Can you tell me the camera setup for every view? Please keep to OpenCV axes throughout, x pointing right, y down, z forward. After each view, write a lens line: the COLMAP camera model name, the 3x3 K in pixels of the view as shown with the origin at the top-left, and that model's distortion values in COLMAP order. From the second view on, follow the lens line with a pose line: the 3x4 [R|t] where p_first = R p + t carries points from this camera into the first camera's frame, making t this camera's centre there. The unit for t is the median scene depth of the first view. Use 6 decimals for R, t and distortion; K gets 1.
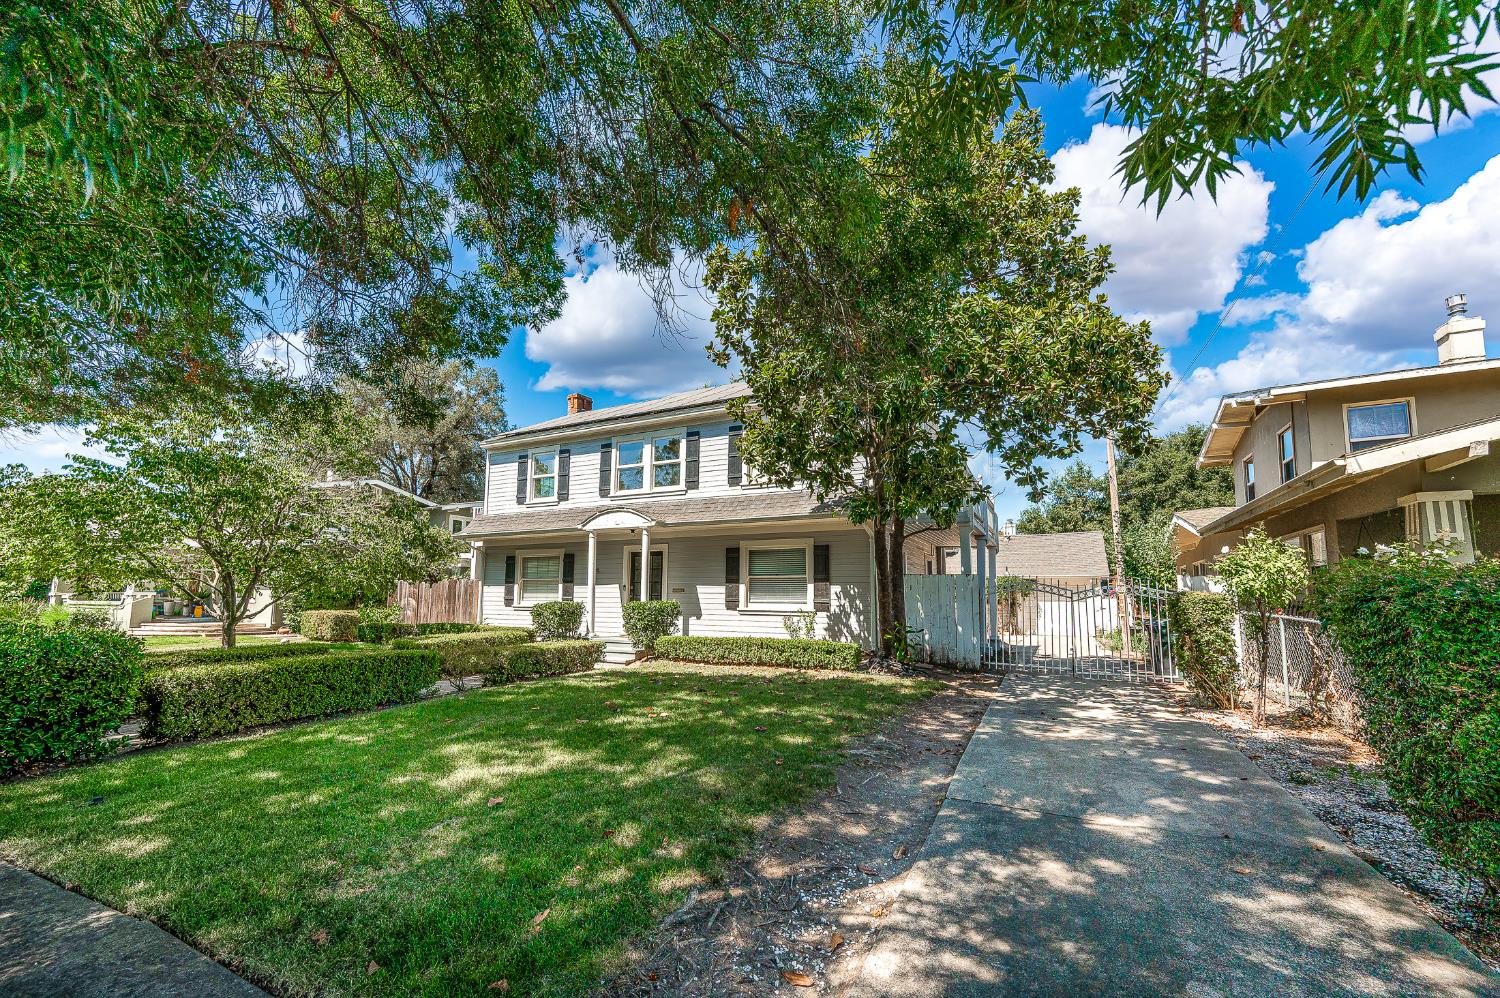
lens RADIAL K [[598.2, 0, 752.1], [0, 598.2, 483.4], [0, 0, 1]] dist [-0.000167, -0.000161]
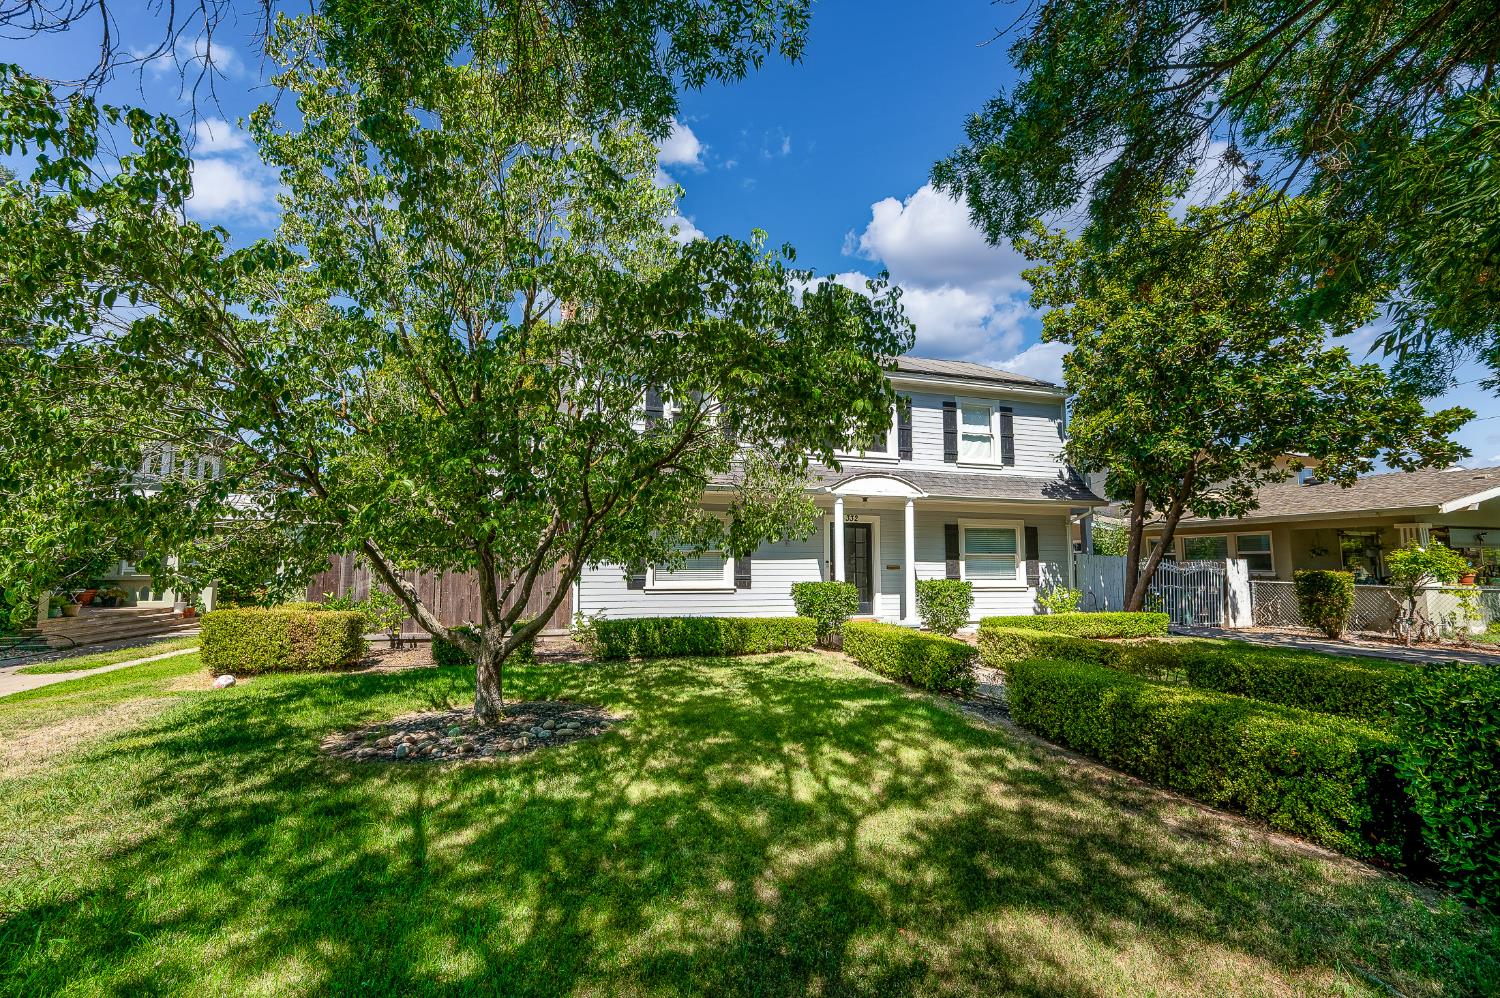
lens RADIAL K [[598.2, 0, 752.1], [0, 598.2, 483.4], [0, 0, 1]] dist [-0.000167, -0.000161]
pose [[0.731907, 0.091610, 0.675218, -0.977700], [-0.119604, 0.992809, -0.005054, 0.086275], [-0.670826, -0.077060, 0.737601, 0.503780]]
